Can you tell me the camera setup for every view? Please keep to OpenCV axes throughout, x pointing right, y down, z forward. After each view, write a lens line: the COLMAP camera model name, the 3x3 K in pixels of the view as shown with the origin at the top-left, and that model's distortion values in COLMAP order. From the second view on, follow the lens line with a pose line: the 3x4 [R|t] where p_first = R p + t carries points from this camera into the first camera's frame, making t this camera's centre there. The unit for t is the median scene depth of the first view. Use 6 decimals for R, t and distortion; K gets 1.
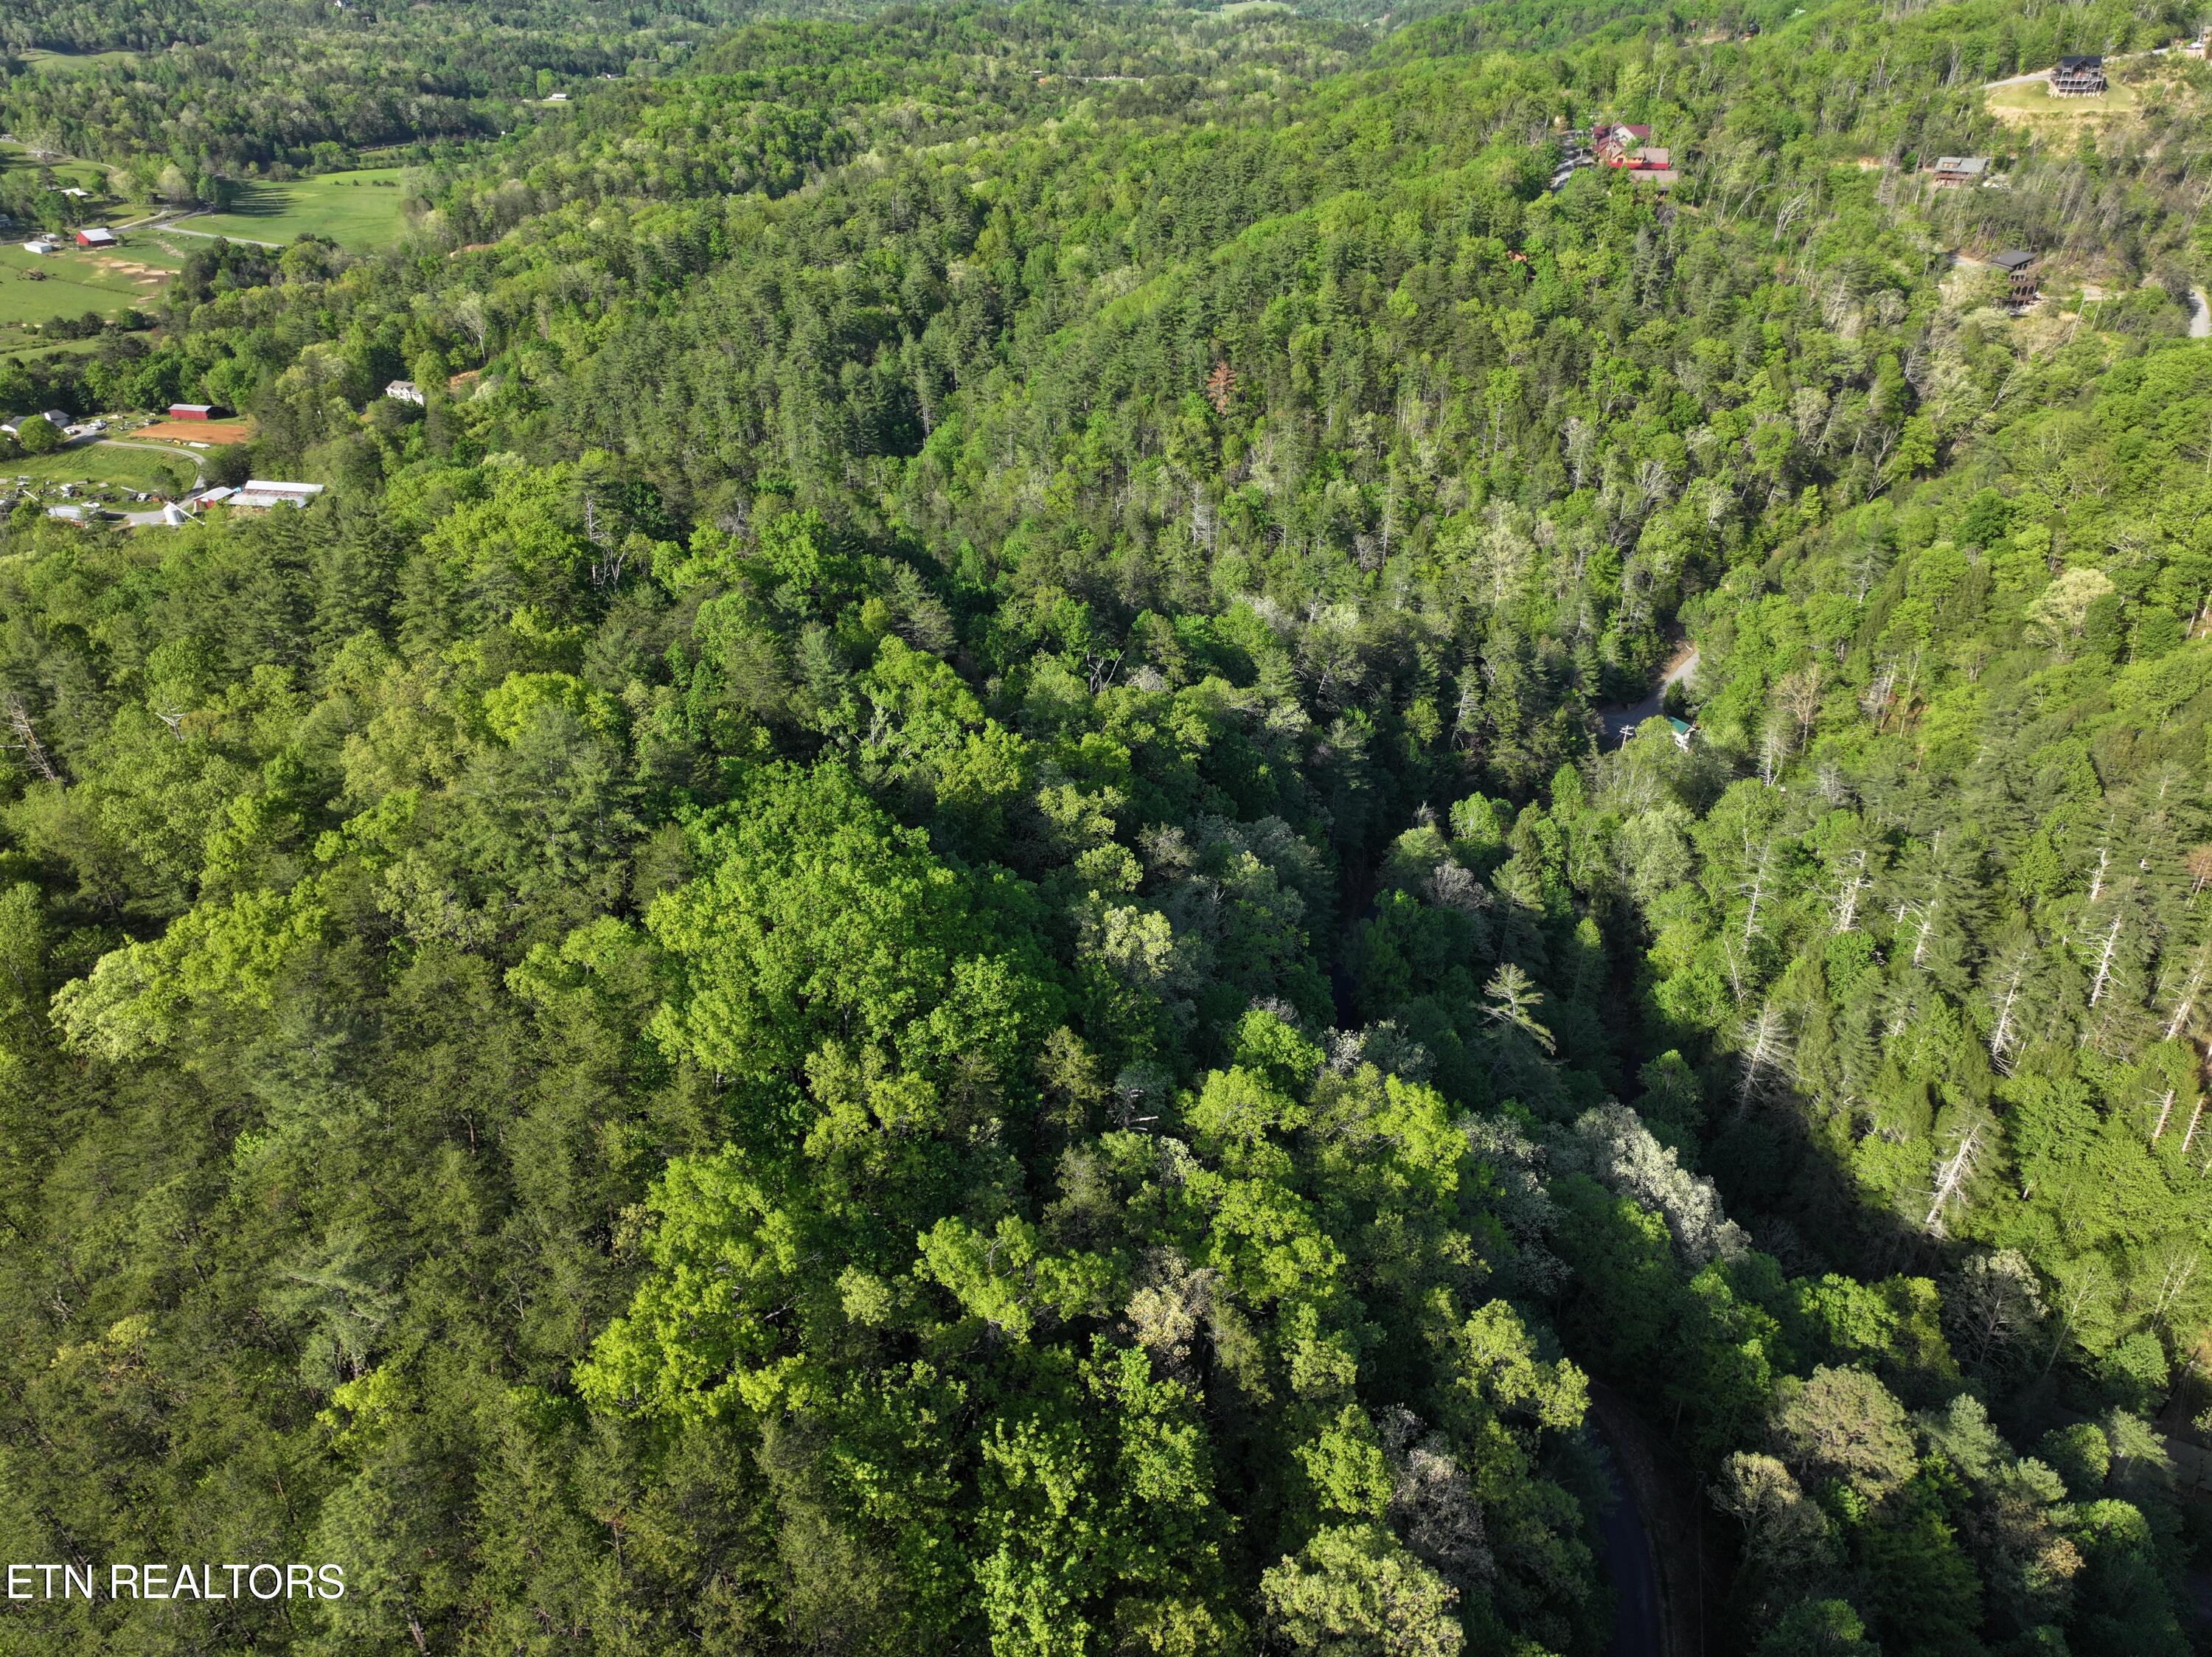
lens RADIAL K [[1558.4, 0, 1106.1], [0, 1558.4, 820.2], [0, 0, 1]] dist [-0.003715, 0.024356]
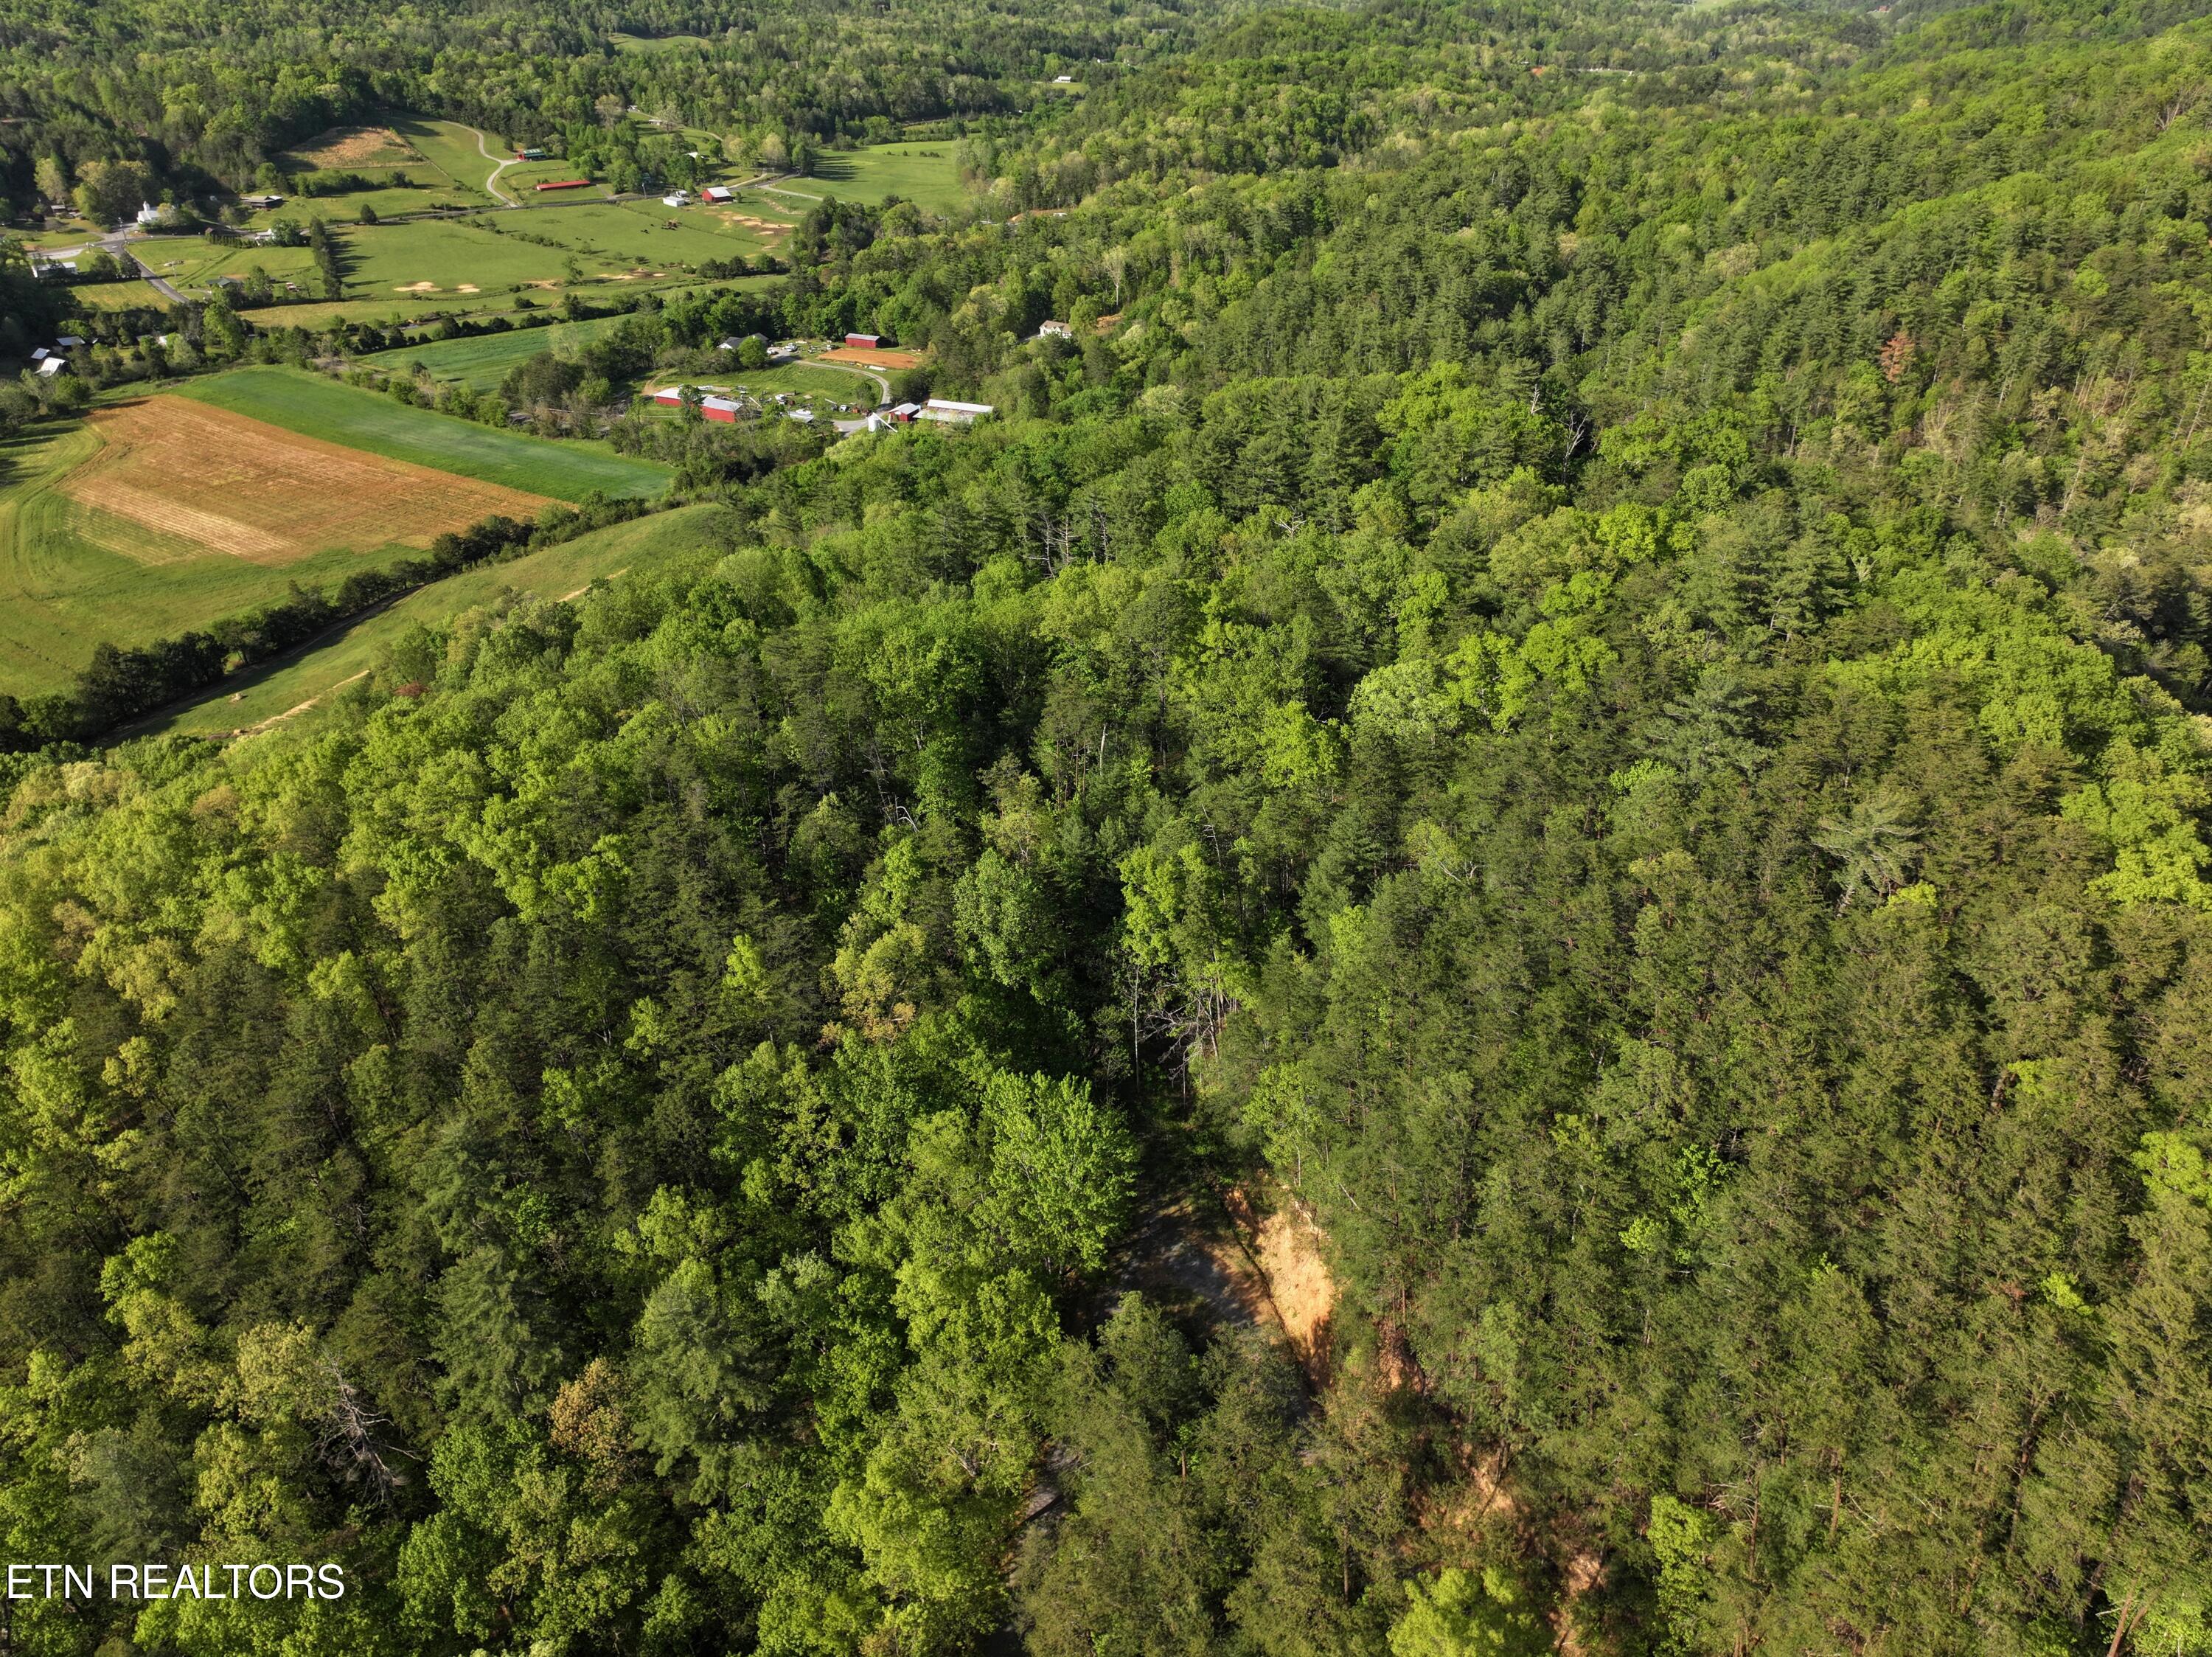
lens RADIAL K [[1558.4, 0, 1106.1], [0, 1558.4, 820.2], [0, 0, 1]] dist [-0.003715, 0.024356]
pose [[0.971804, 0.115927, -0.205323, -0.083338], [-0.115131, 0.993224, 0.015862, 0.032247], [0.205771, 0.008225, 0.978566, -0.054068]]
